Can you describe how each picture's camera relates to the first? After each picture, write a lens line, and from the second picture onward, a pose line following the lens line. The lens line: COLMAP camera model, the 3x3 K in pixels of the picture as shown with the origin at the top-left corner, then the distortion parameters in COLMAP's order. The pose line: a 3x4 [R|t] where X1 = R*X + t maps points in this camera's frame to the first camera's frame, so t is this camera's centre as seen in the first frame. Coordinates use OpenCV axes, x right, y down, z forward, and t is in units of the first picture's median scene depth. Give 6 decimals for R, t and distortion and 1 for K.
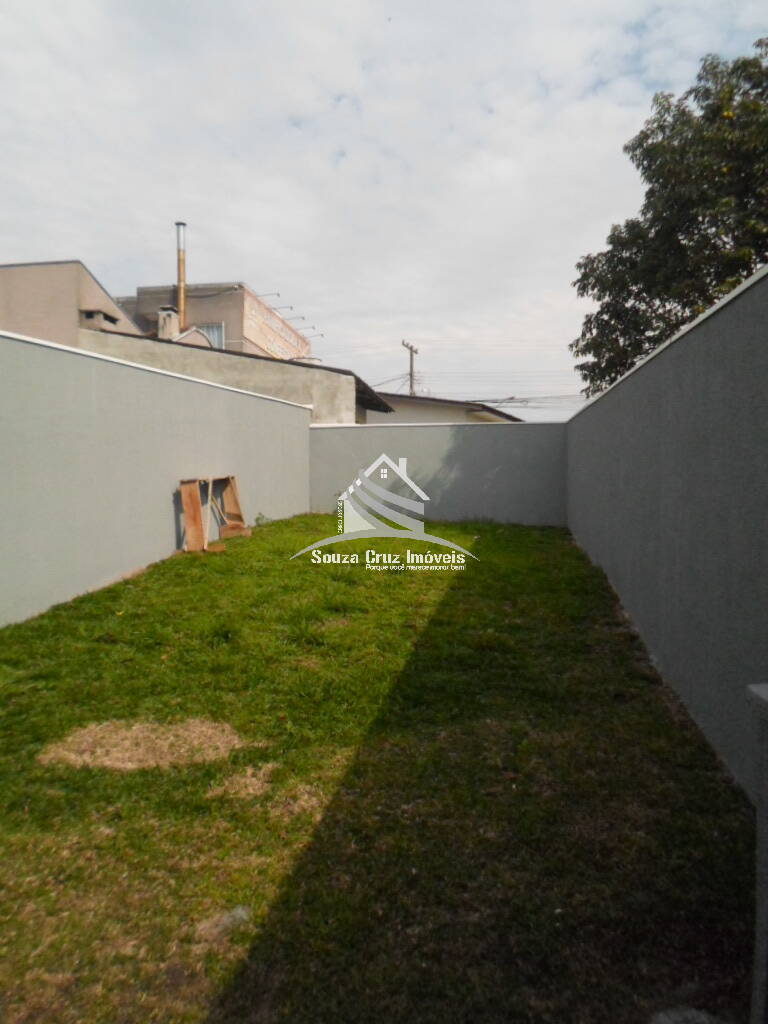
lens RADIAL K [[783.7, 0, 392.0], [0, 783.7, 511.6], [0, 0, 1]] dist [0.002889, -0.016637]
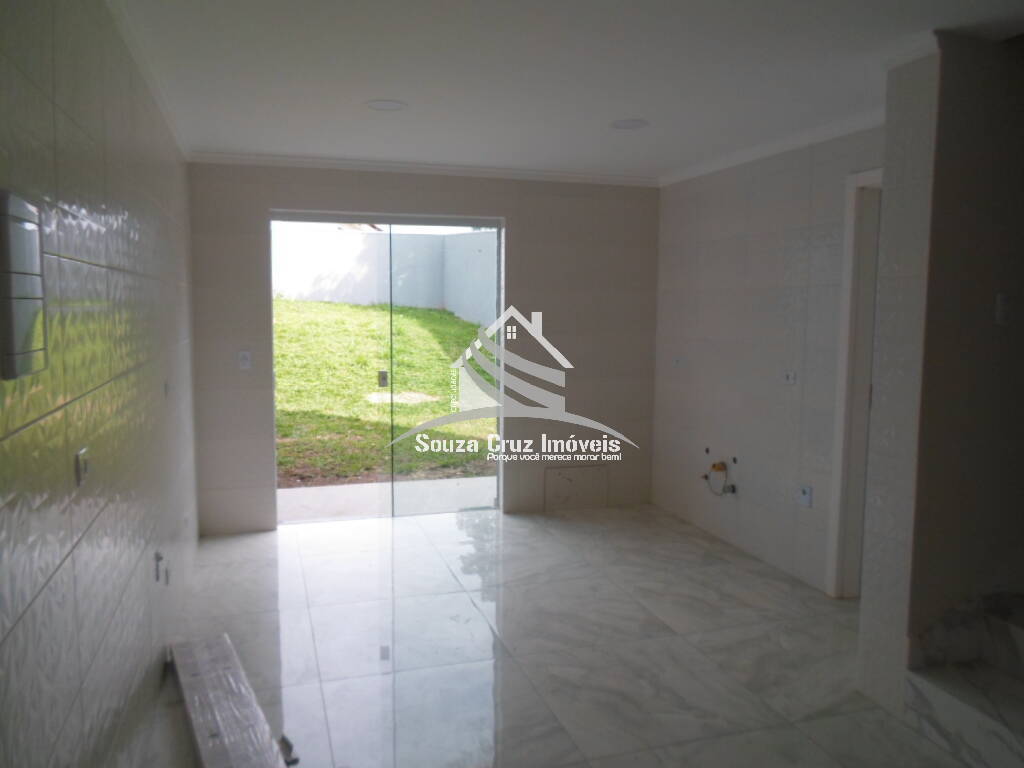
lens RADIAL K [[783.7, 0, 505.7], [0, 783.7, 399.7], [0, 0, 1]] dist [0.002889, -0.016637]
pose [[0.902685, -0.047251, 0.427700, -0.337995], [-0.007865, 0.991975, 0.126190, 0.002386], [-0.430230, -0.117274, 0.895069, -0.396555]]
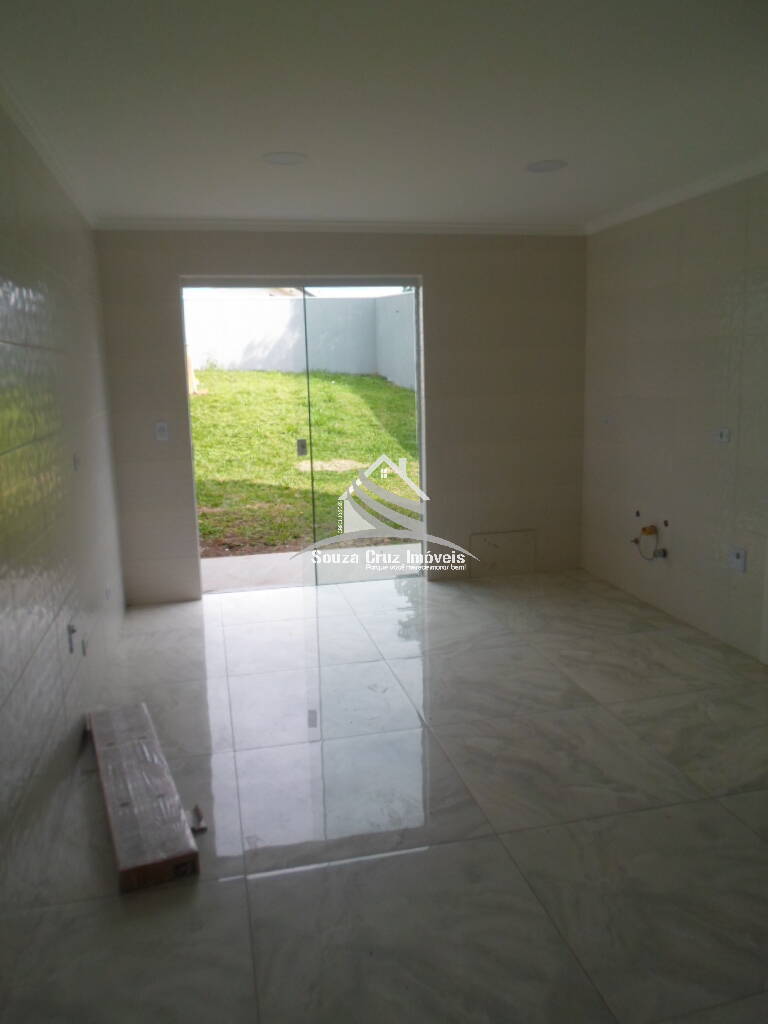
lens RADIAL K [[783.7, 0, 385.9], [0, 783.7, 517.5], [0, 0, 1]] dist [0.002889, -0.016637]
pose [[0.931244, -0.090842, 0.352891, -0.326802], [0.023153, 0.981221, 0.191492, 0.003251], [-0.363659, -0.170156, 0.915860, -0.393031]]
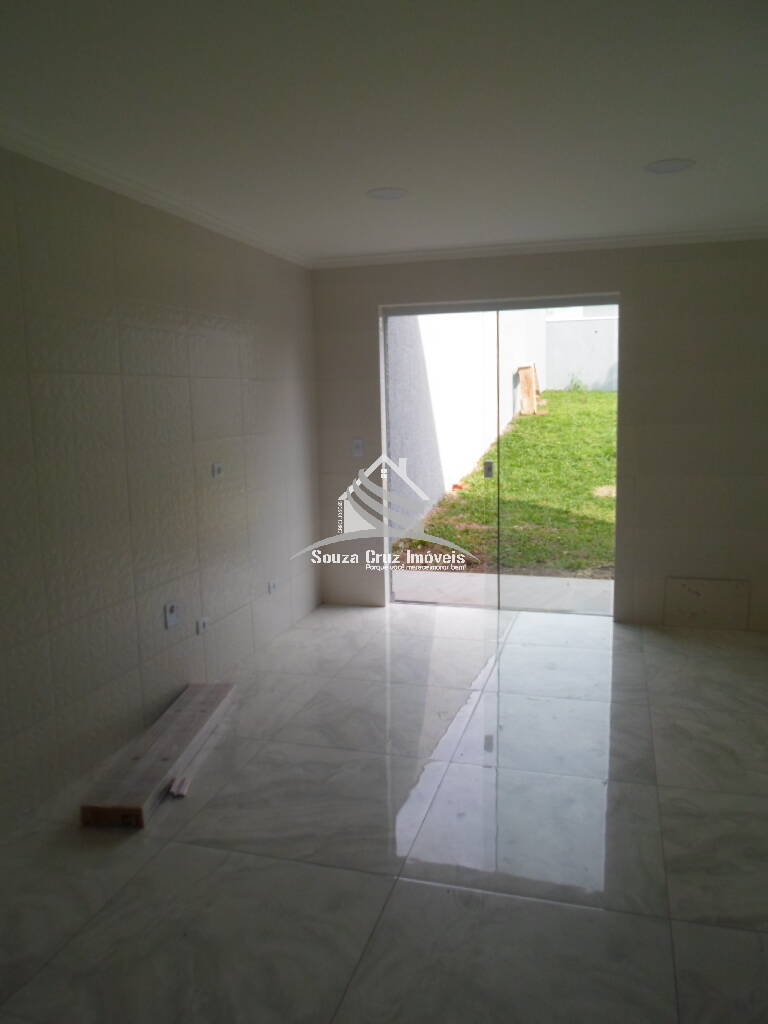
lens RADIAL K [[783.7, 0, 383.9], [0, 783.7, 516.7], [0, 0, 1]] dist [0.002889, -0.016637]
pose [[0.989770, 0.003613, -0.142628, -0.225969], [0.018780, 0.987682, 0.155342, 0.004059], [0.141433, -0.156431, 0.977510, -0.407021]]
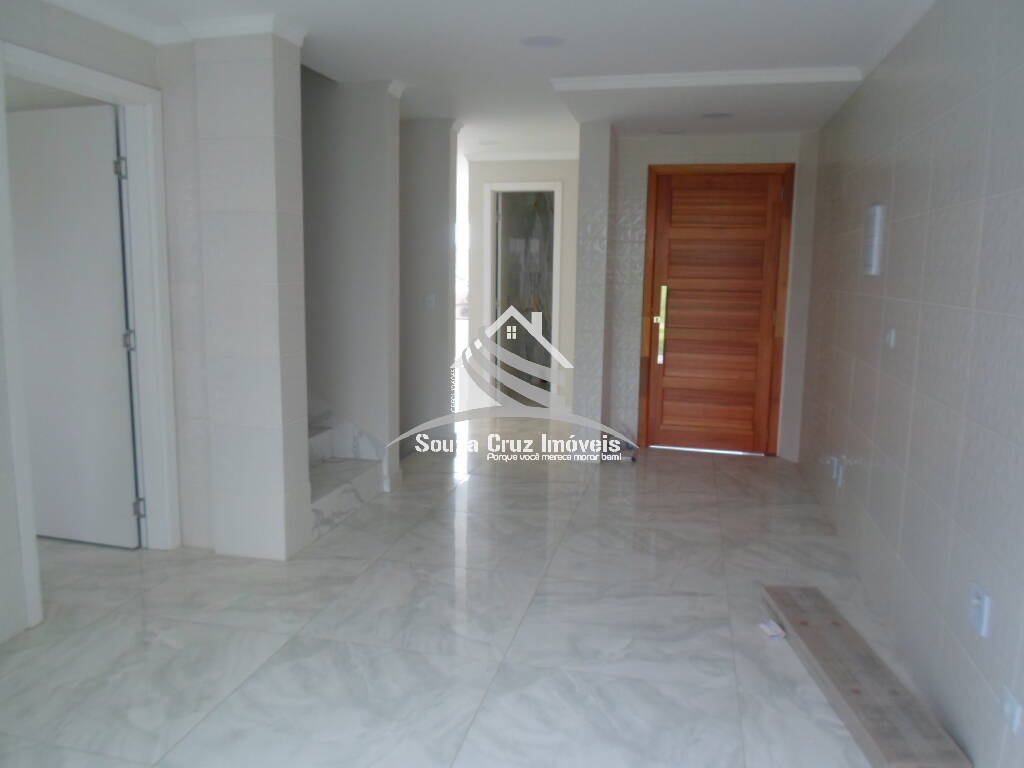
lens RADIAL K [[783.7, 0, 510.5], [0, 783.7, 388.1], [0, 0, 1]] dist [0.002889, -0.016637]
pose [[-0.996795, -0.028035, 0.074926, -0.253646], [-0.016796, 0.989049, 0.146627, 0.013274], [-0.078216, 0.144899, -0.986350, -0.014092]]
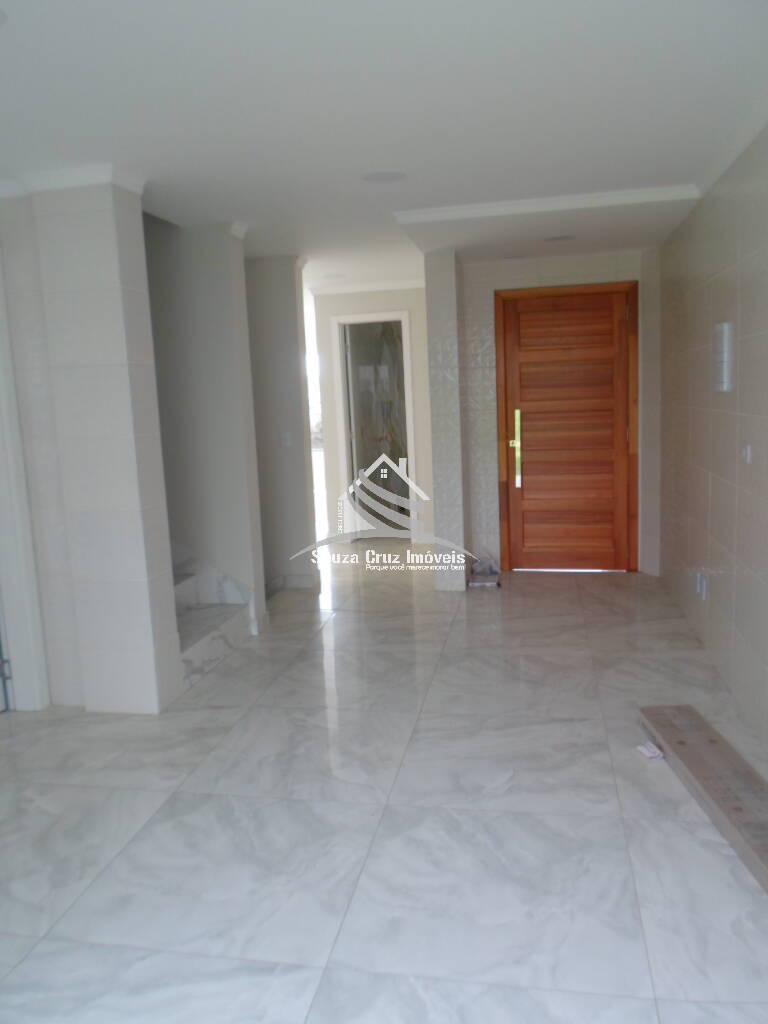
lens RADIAL K [[783.7, 0, 390.6], [0, 783.7, 512.8], [0, 0, 1]] dist [0.002889, -0.016637]
pose [[-0.998419, 0.034231, 0.044585, -0.251150], [0.040390, 0.988529, 0.145527, 0.009544], [-0.039093, 0.147098, -0.988349, -0.014842]]
